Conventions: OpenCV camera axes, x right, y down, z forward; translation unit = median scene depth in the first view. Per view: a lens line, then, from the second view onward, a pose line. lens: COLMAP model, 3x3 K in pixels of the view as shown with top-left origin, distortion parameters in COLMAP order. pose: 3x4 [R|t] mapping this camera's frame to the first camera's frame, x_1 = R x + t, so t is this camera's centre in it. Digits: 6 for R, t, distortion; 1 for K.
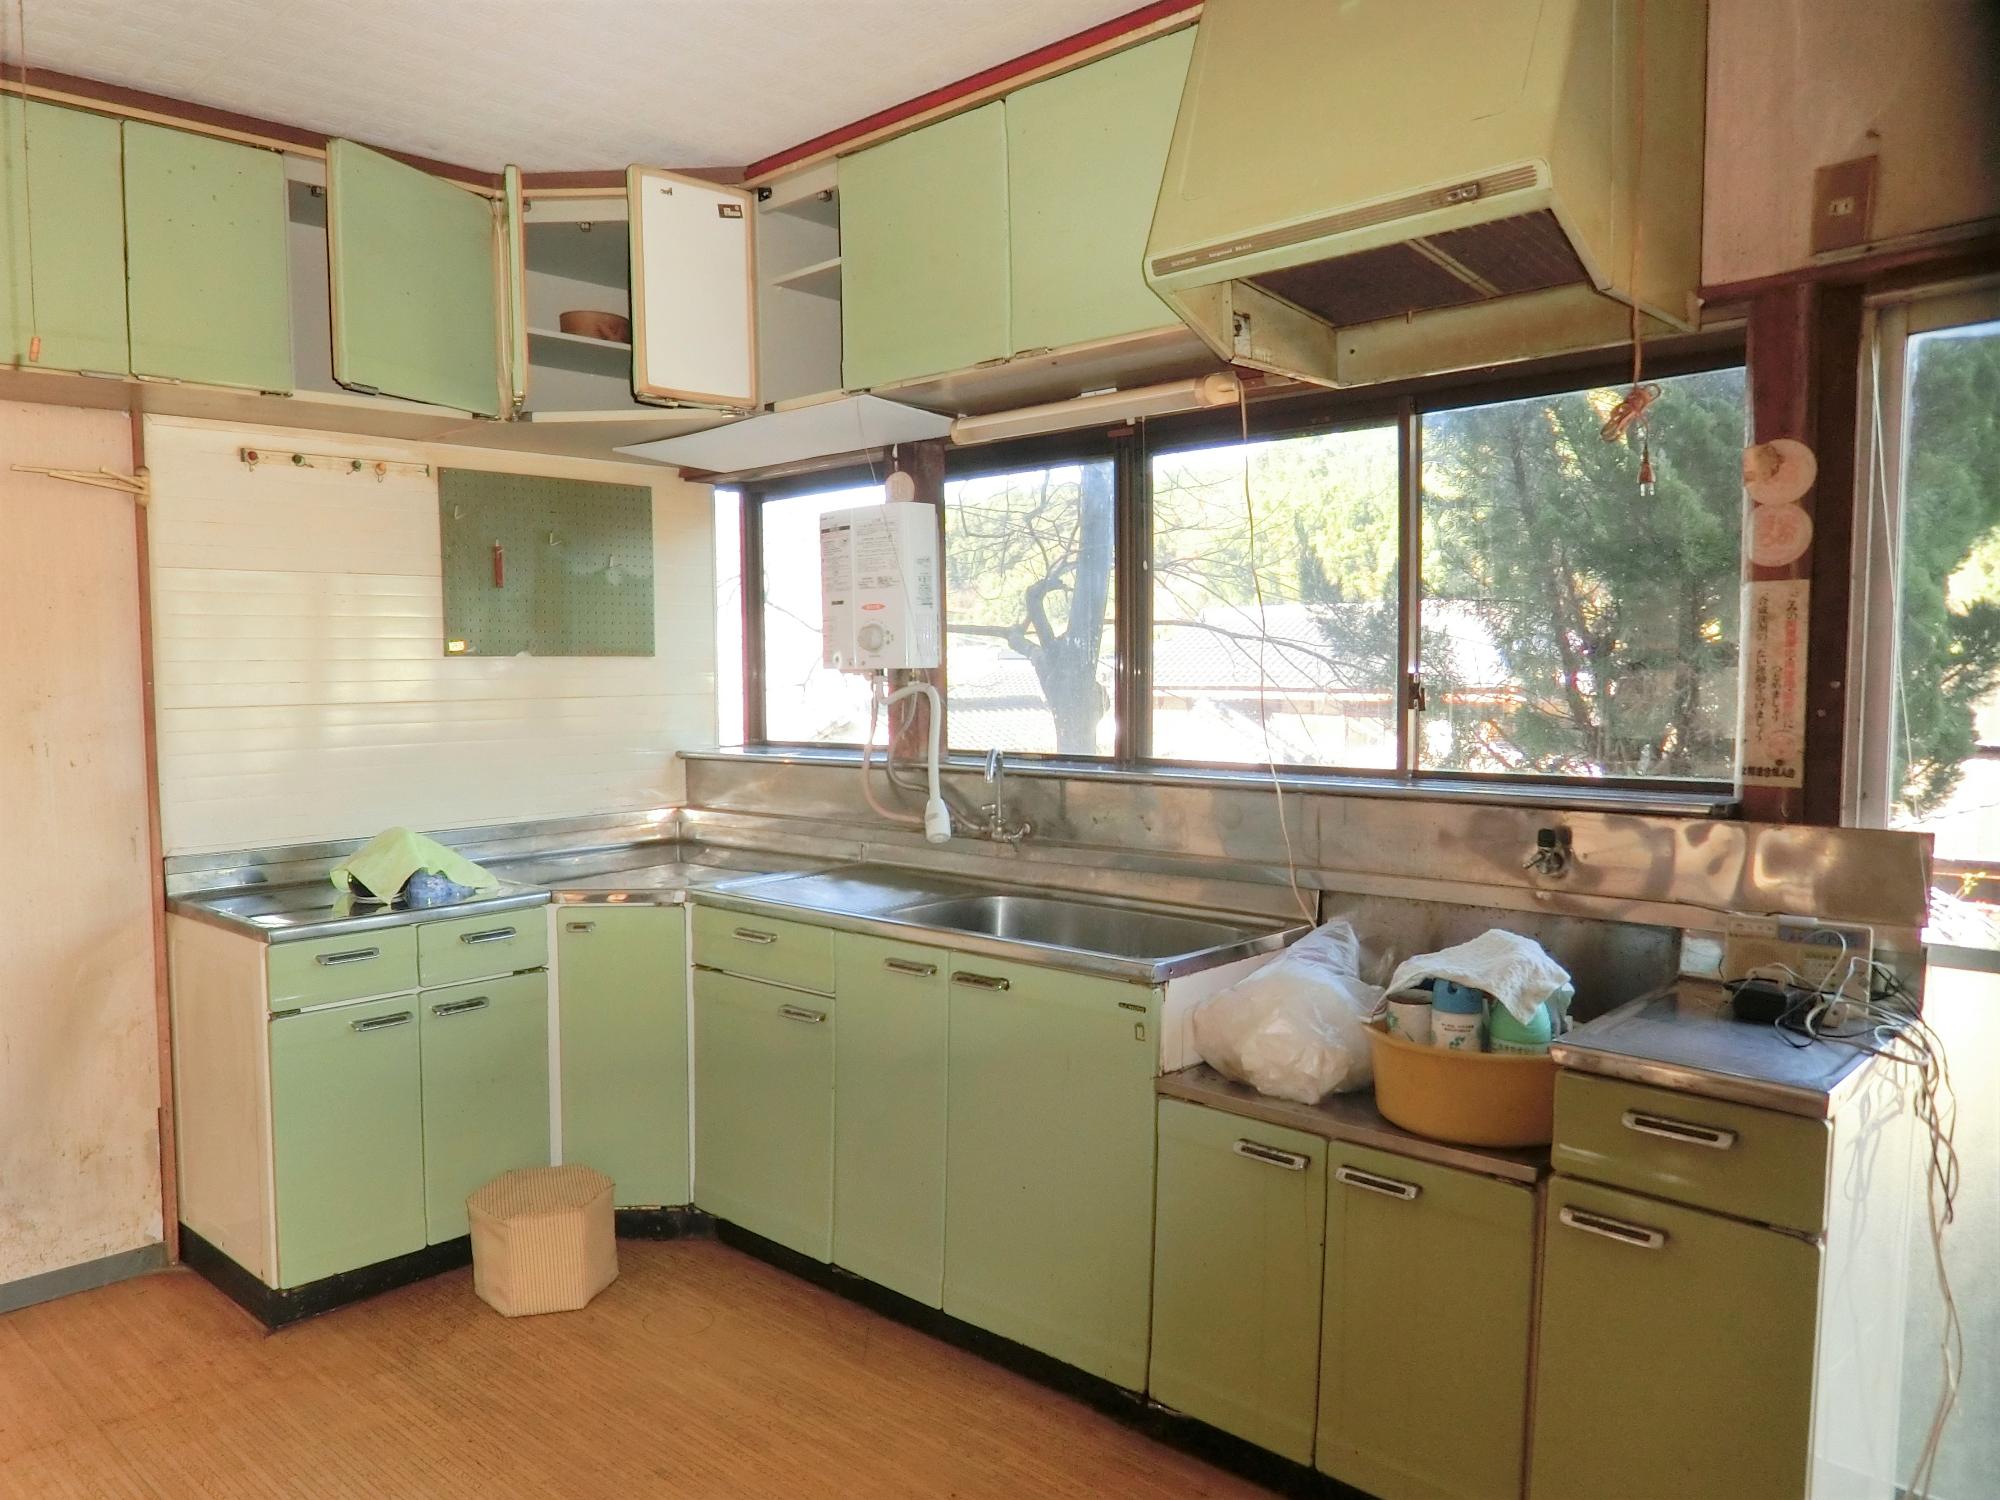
lens RADIAL K [[1591.0, 0, 996.6], [0, 1591.0, 750.3], [0, 0, 1]] dist [-0.037794, 0.018114]
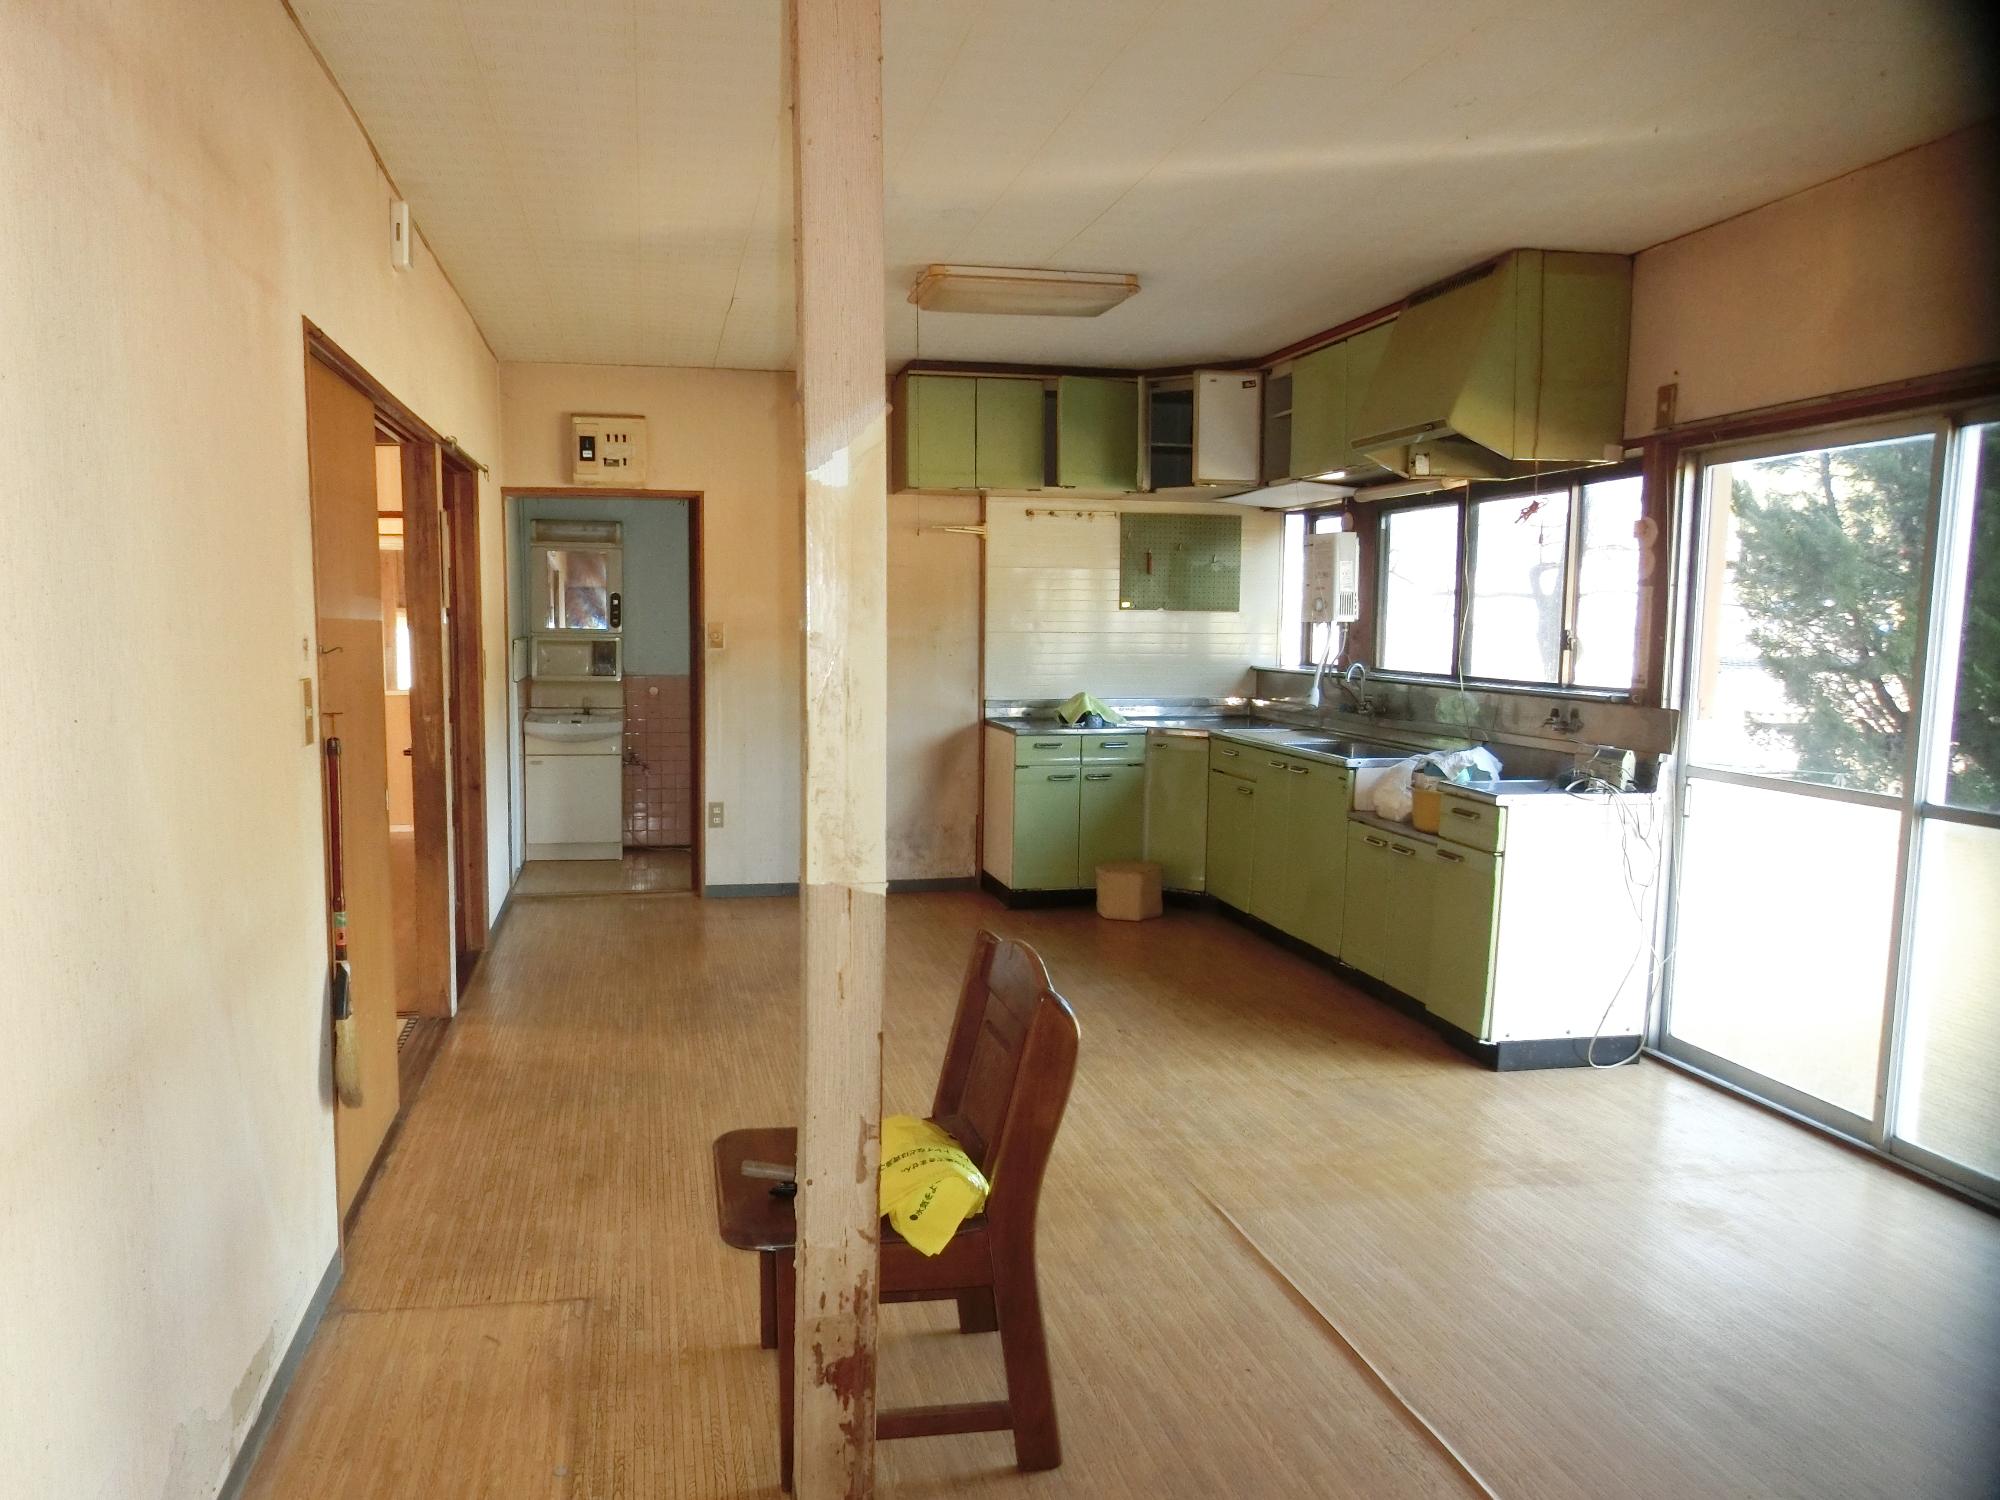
lens RADIAL K [[1591.0, 0, 998.5], [0, 1591.0, 750.7], [0, 0, 1]] dist [-0.037794, 0.018114]
pose [[0.851647, 0.065317, -0.520030, 0.612552], [-0.047366, 0.997736, 0.047747, 0.030973], [0.521972, -0.016032, 0.852812, -0.833274]]
